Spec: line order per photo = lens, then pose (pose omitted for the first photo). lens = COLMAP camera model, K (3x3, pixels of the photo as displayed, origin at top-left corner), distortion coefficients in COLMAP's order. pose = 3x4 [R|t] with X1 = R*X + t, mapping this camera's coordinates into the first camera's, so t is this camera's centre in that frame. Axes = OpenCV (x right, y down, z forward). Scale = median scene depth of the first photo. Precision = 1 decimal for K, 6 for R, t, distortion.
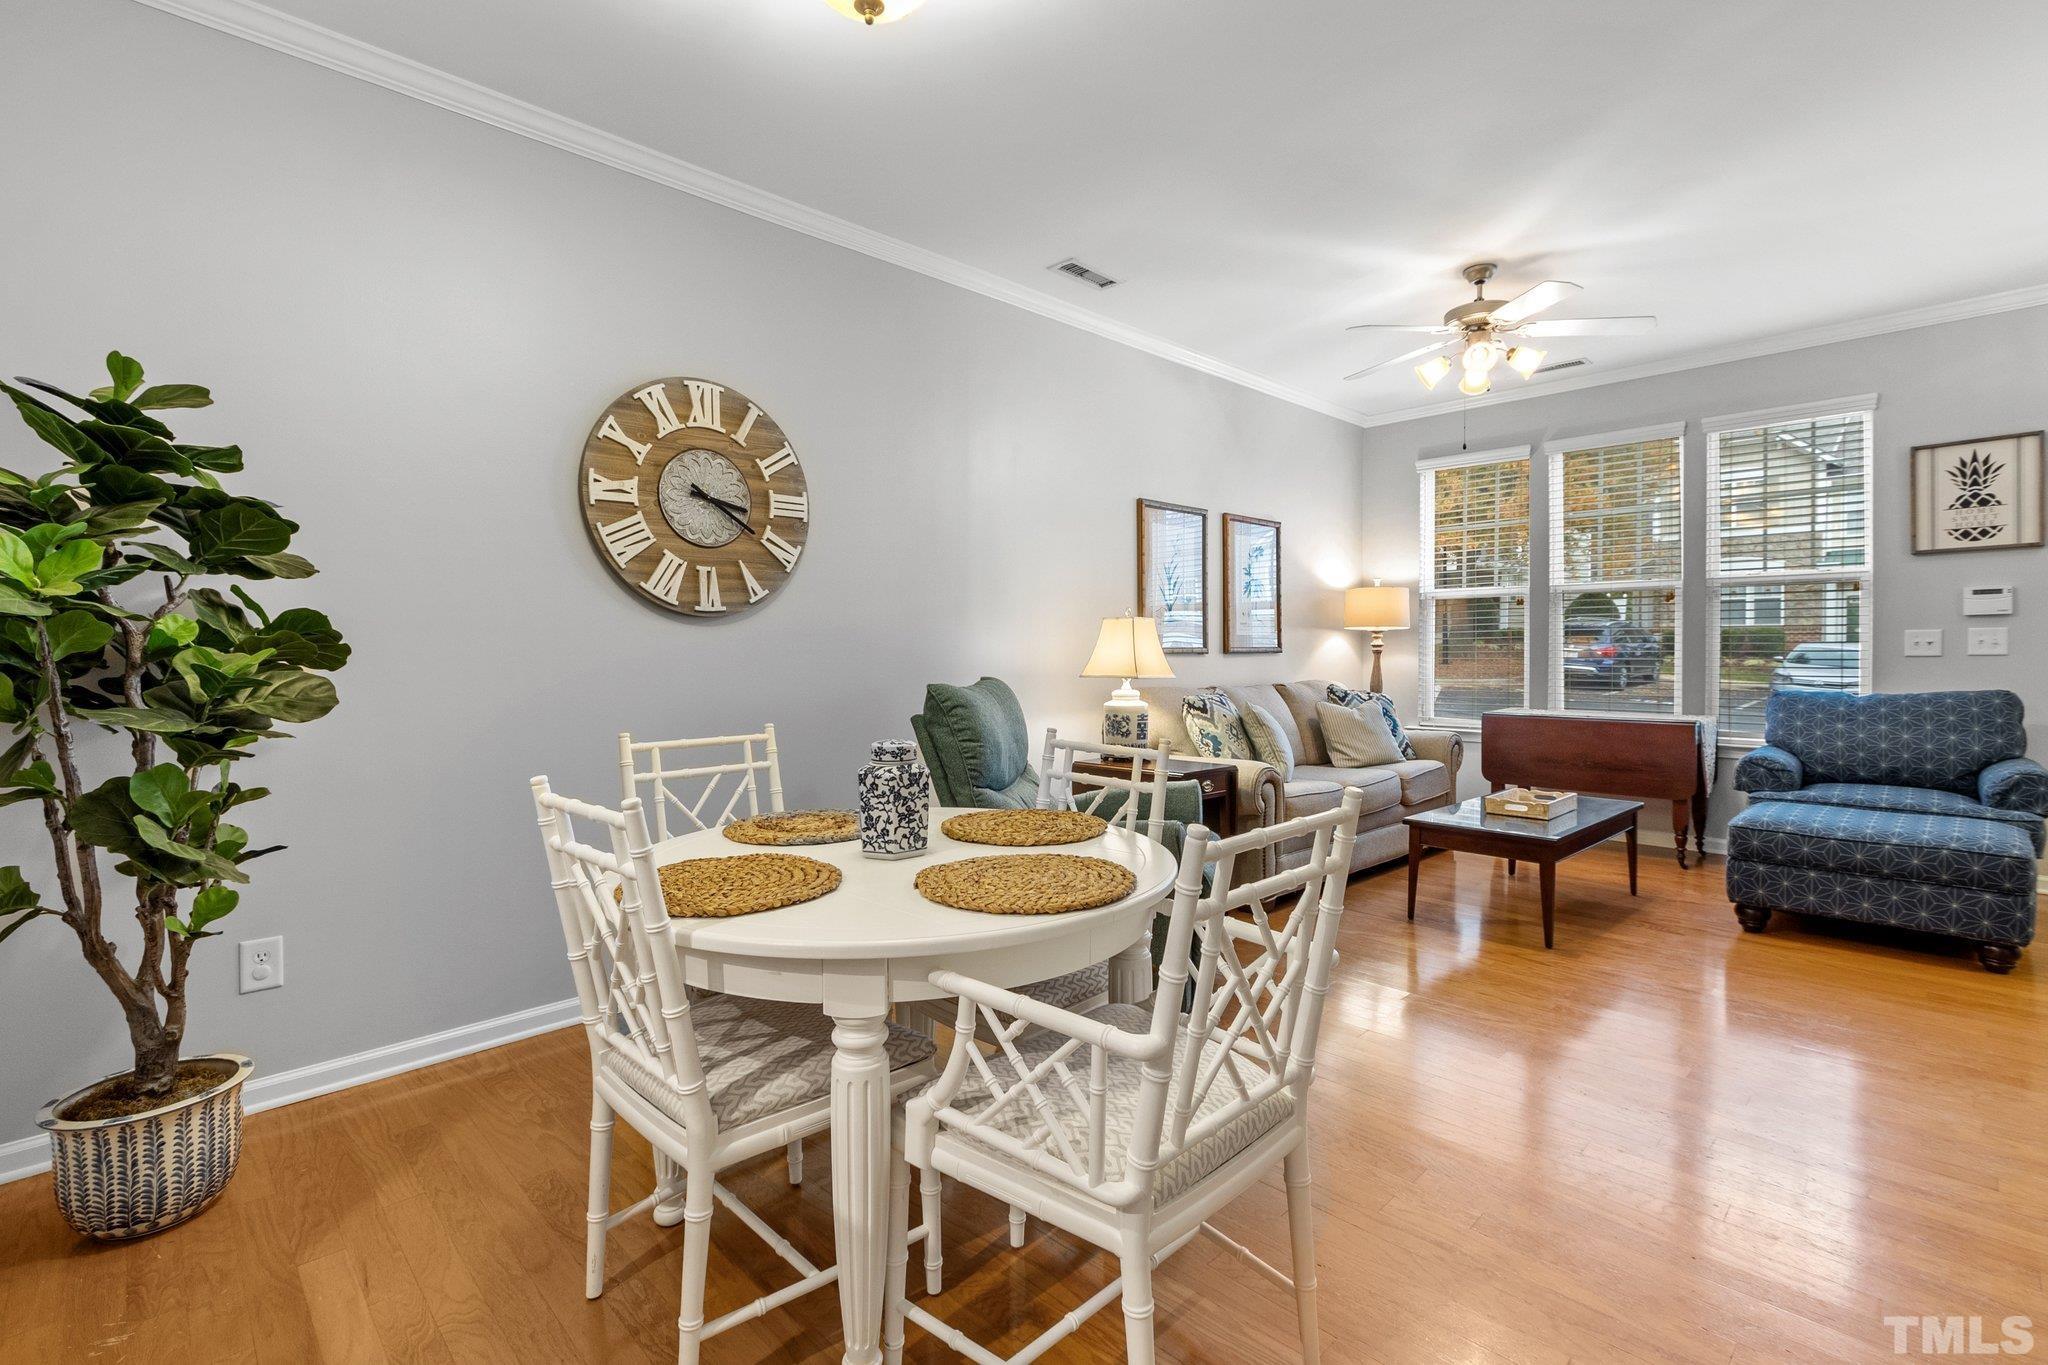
lens RADIAL K [[944.6, 0, 1021.5], [0, 944.6, 668.5], [0, 0, 1]] dist [0.005328, -0.000453]
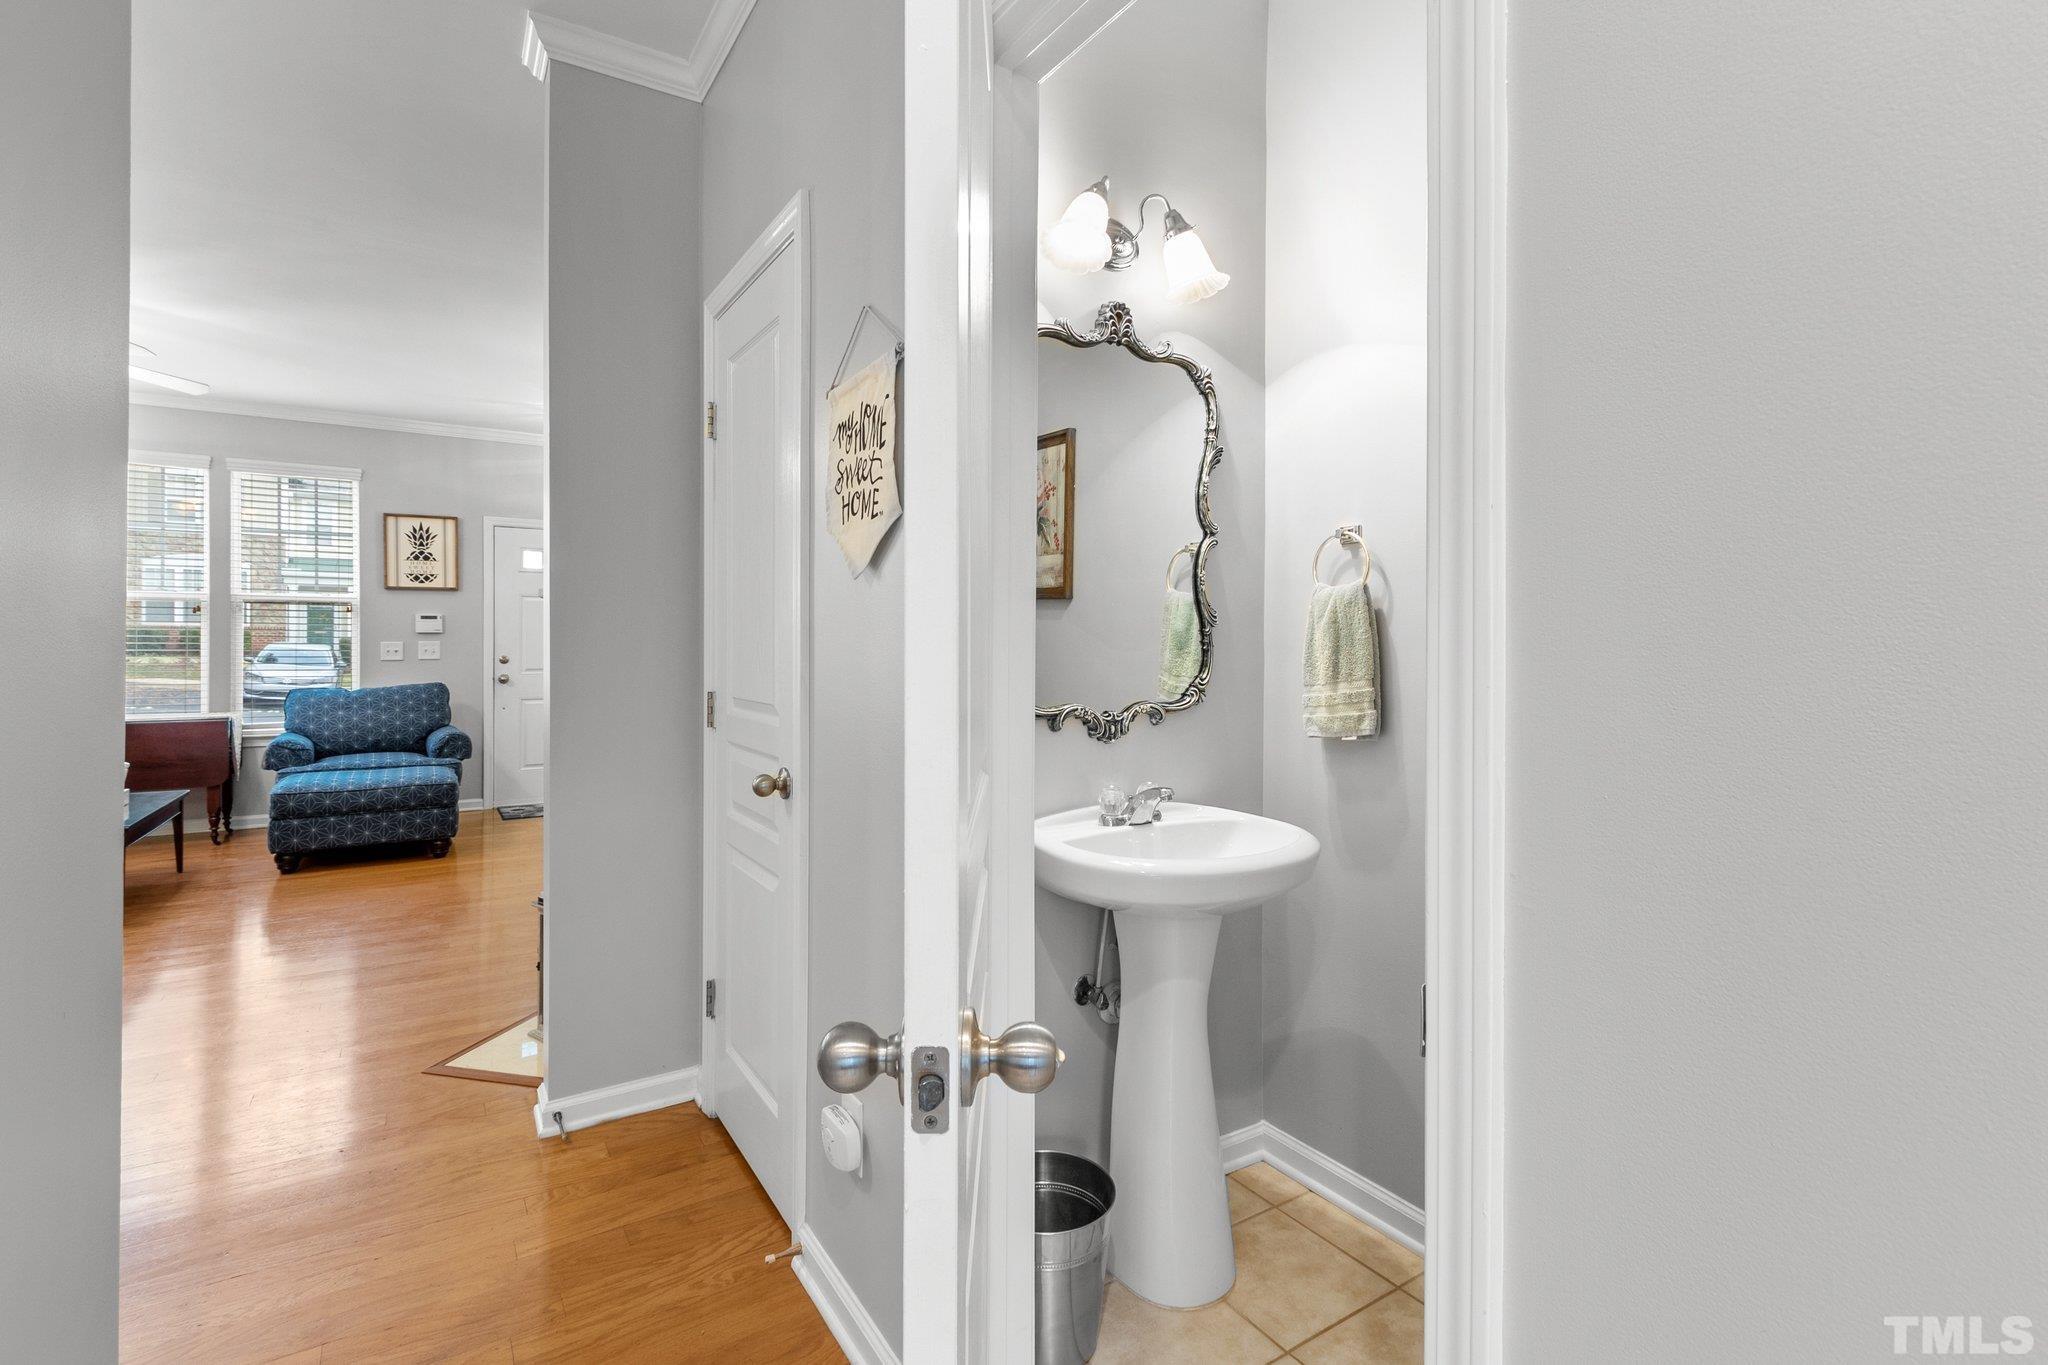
lens RADIAL K [[944.6, 0, 1022.2], [0, 944.6, 643.6], [0, 0, 1]] dist [0.005328, -0.000453]
pose [[0.201142, 0.007636, 0.979532, -0.267774], [0.016103, 0.999809, -0.011101, -0.007367], [-0.979430, 0.018007, 0.200981, -0.226536]]
